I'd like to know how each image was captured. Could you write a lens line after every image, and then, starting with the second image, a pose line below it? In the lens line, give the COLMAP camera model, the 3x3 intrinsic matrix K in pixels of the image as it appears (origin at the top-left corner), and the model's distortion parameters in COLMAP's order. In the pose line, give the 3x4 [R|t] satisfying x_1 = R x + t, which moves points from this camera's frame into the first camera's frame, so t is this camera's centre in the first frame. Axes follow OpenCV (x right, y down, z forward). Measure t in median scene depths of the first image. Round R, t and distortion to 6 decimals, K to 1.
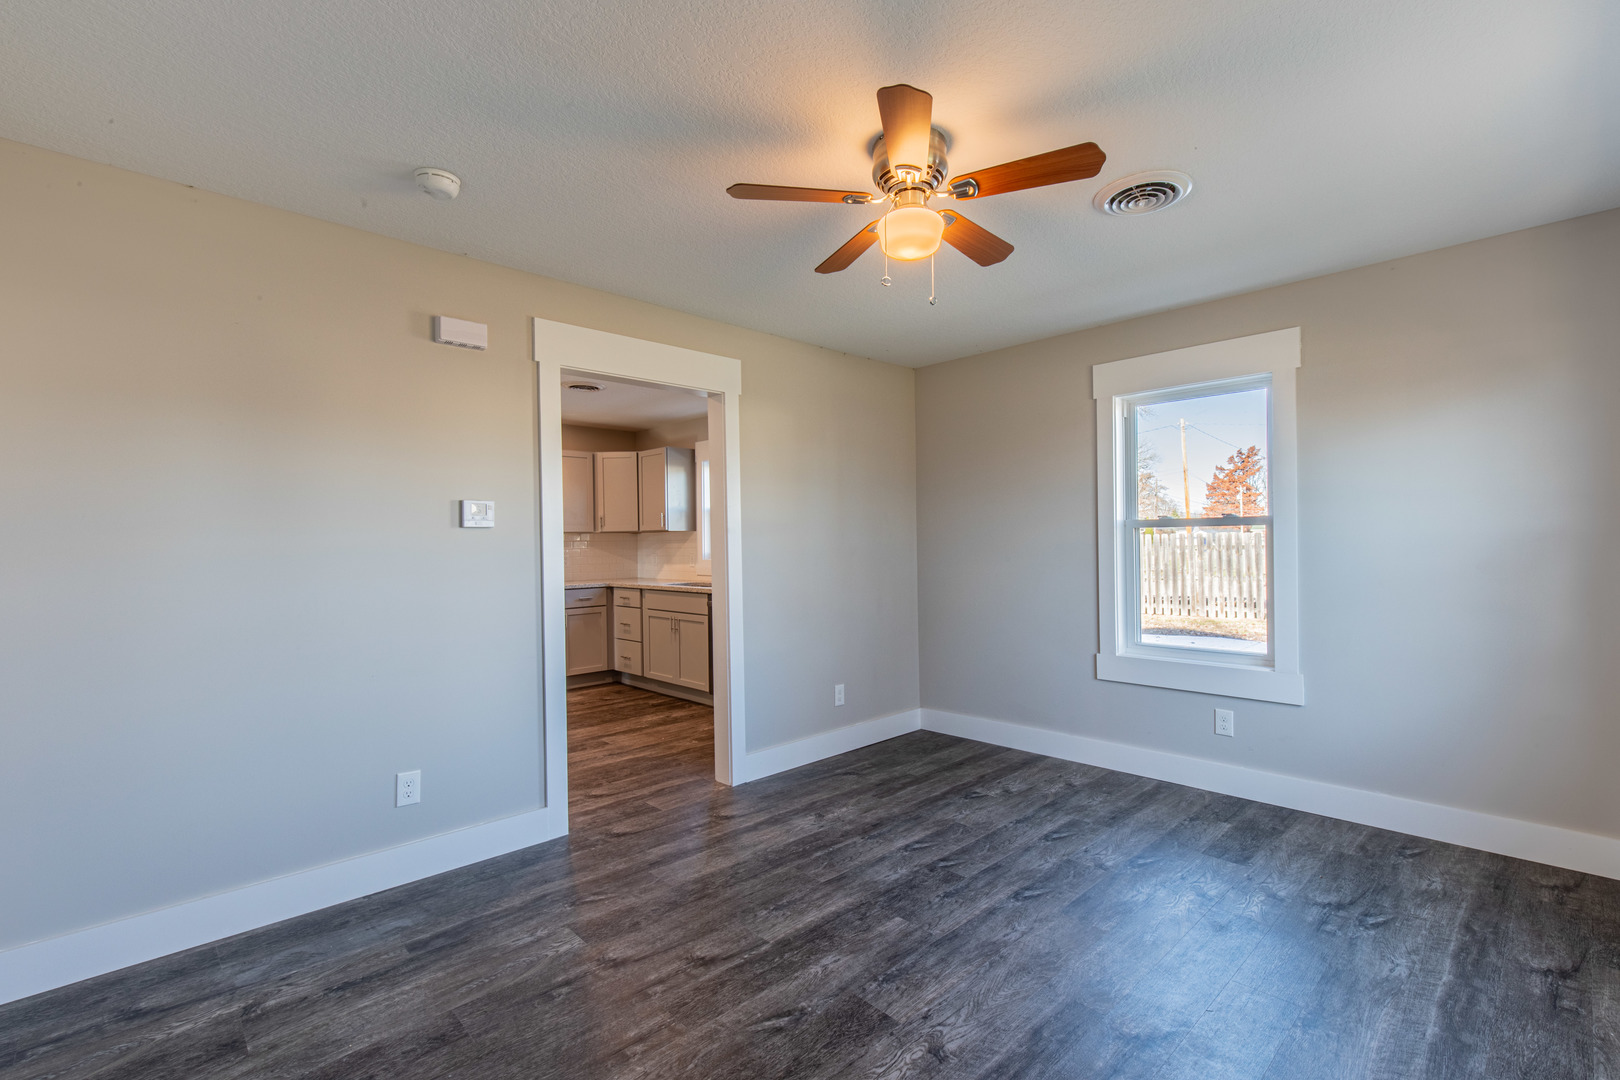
lens RADIAL K [[725.5, 0, 811.2], [0, 725.5, 541.4], [0, 0, 1]] dist [0.004603, 0.000454]
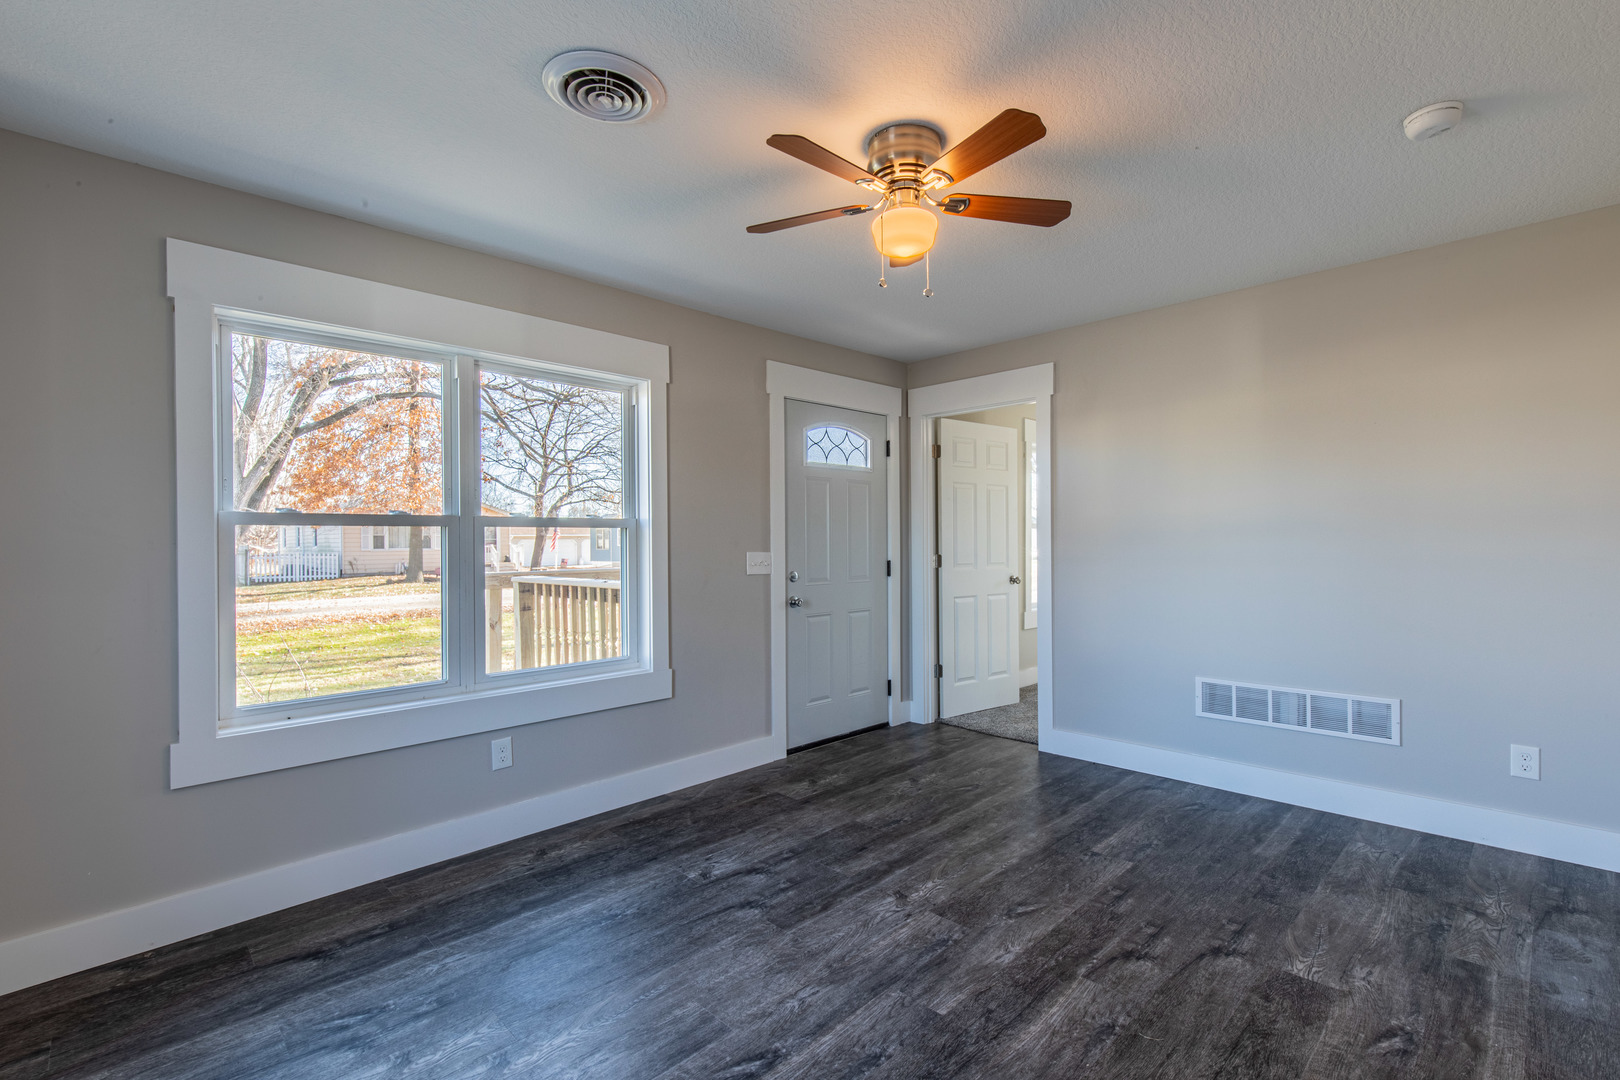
lens RADIAL K [[725.5, 0, 813.1], [0, 725.5, 541.3], [0, 0, 1]] dist [0.004603, 0.000454]
pose [[-0.999471, 0.025917, -0.019656, 0.288354], [0.025945, 0.999663, -0.001173, 0.008203], [0.019619, -0.001682, -0.999806, 1.964435]]
